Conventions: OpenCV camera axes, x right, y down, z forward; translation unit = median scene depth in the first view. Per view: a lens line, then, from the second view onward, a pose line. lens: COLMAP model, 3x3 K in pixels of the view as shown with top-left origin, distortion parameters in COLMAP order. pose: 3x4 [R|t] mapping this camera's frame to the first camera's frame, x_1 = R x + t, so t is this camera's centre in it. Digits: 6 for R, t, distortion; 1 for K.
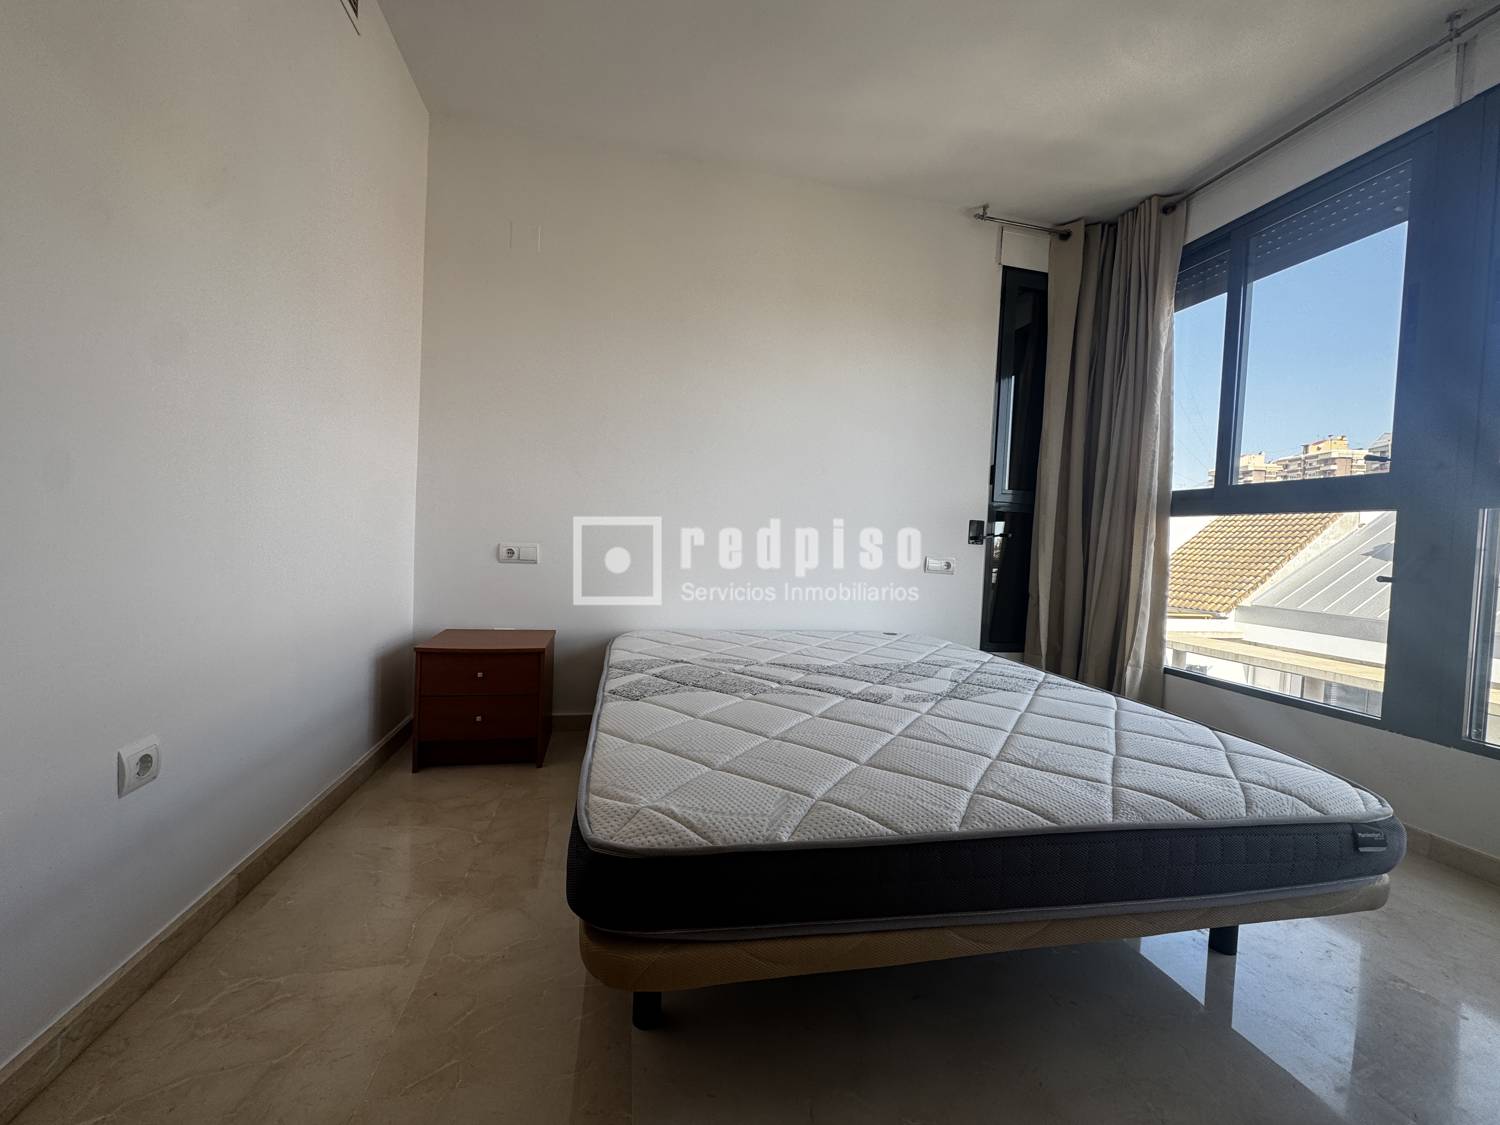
lens RADIAL K [[599.0, 0, 749.2], [0, 599.0, 559.1], [0, 0, 1]] dist [0.001539, -0.000259]
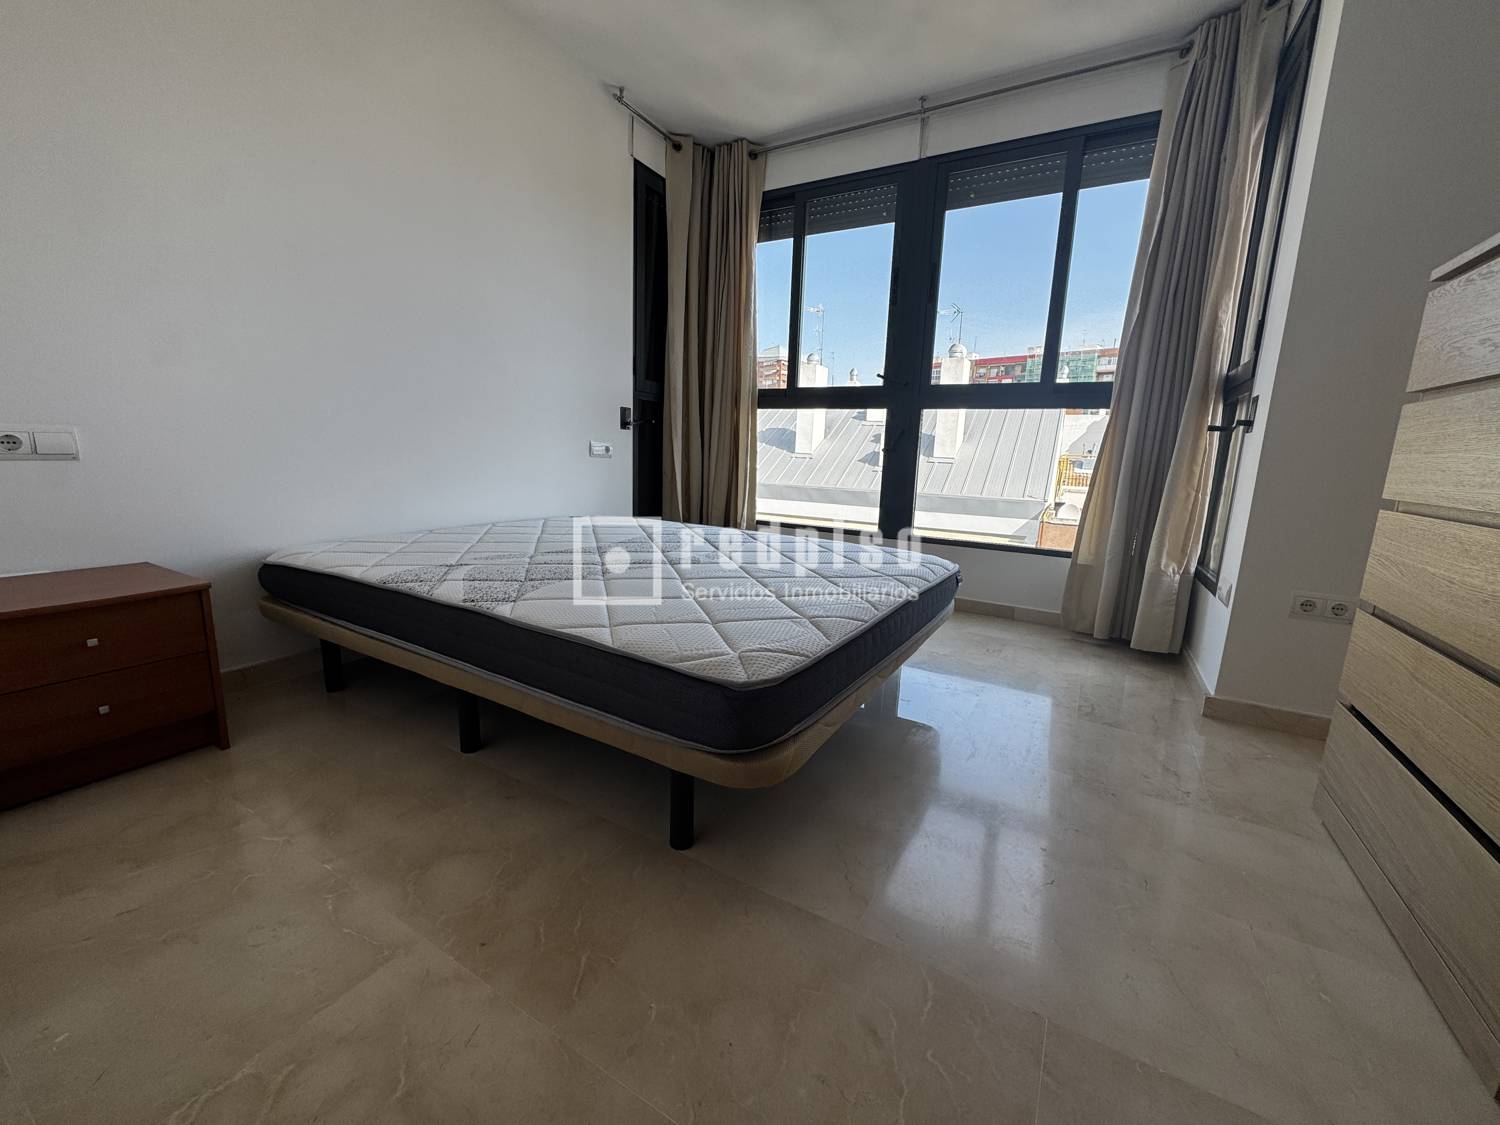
lens RADIAL K [[599.0, 0, 744.2], [0, 599.0, 562.7], [0, 0, 1]] dist [0.001539, -0.000259]
pose [[0.672529, -0.158420, 0.722916, -0.350795], [0.020054, 0.980363, 0.196180, 0.004142], [-0.739799, -0.117439, 0.662499, 0.084822]]
